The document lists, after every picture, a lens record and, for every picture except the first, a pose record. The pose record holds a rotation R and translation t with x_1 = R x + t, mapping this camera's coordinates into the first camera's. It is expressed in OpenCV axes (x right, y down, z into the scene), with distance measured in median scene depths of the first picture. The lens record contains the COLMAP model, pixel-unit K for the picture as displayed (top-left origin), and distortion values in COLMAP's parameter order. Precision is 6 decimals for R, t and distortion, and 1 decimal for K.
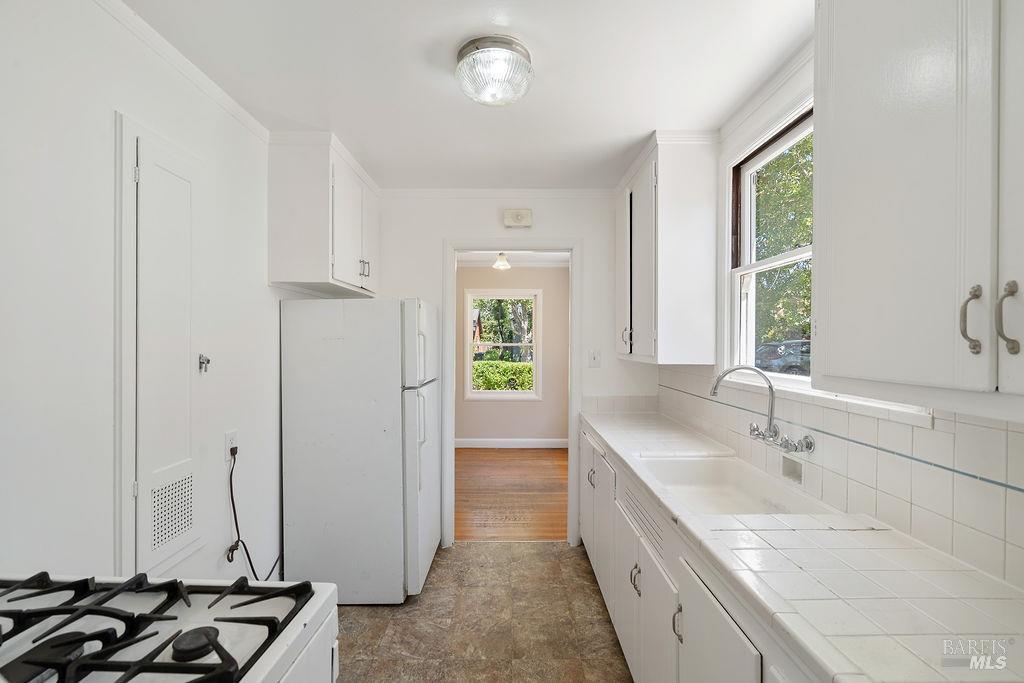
lens RADIAL K [[465.1, 0, 511.5], [0, 465.1, 345.2], [0, 0, 1]] dist [0.000269, 0.000228]
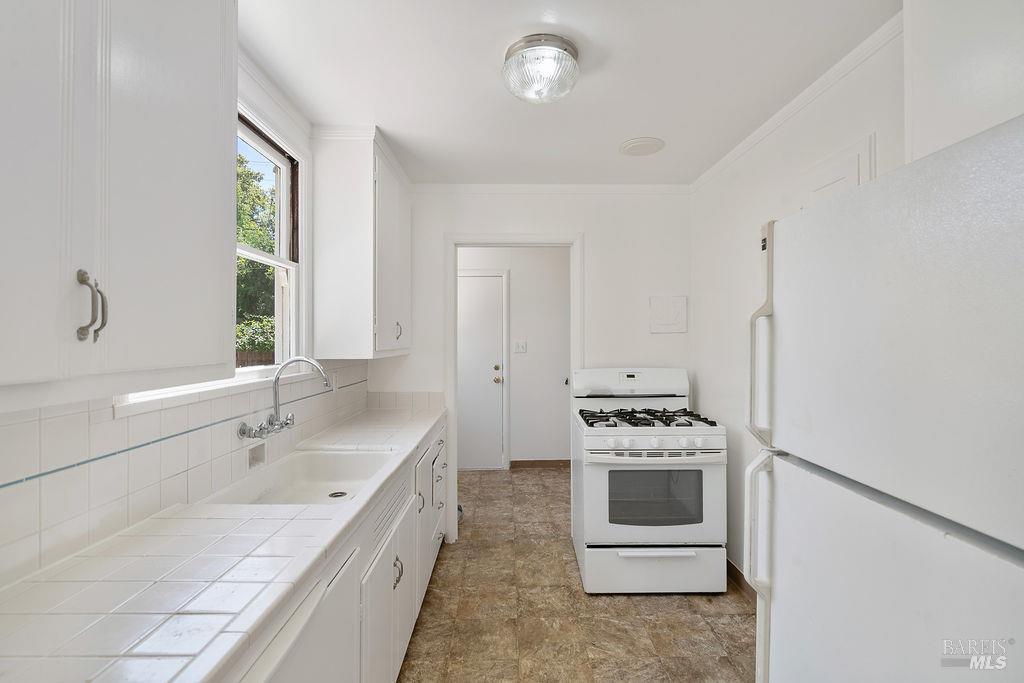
lens RADIAL K [[465.1, 0, 511.5], [0, 465.1, 345.2], [0, 0, 1]] dist [0.000269, 0.000228]
pose [[-0.999092, 0.042082, -0.006726, -0.006524], [0.041977, 0.999005, 0.015041, -0.002397], [0.007352, 0.014745, -0.999864, 2.086937]]
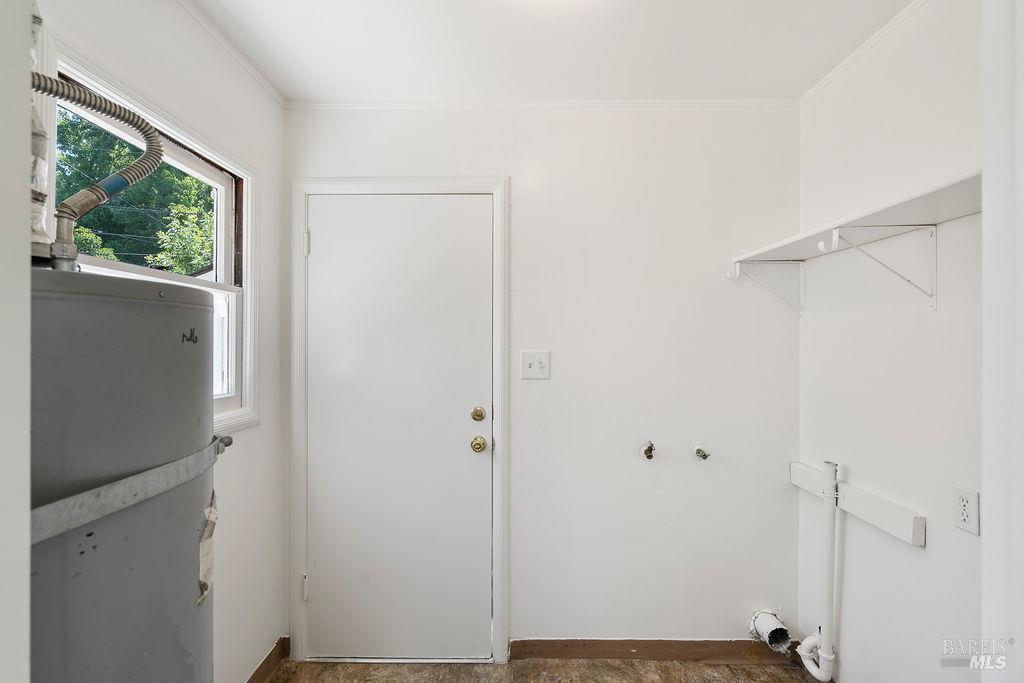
lens RADIAL K [[465.1, 0, 511.5], [0, 465.1, 345.2], [0, 0, 1]] dist [0.000269, 0.000228]
pose [[-0.999187, 0.036623, -0.016868, -0.006208], [0.036512, 0.999310, 0.006877, -0.002678], [0.017108, 0.006255, -0.999834, 2.002746]]
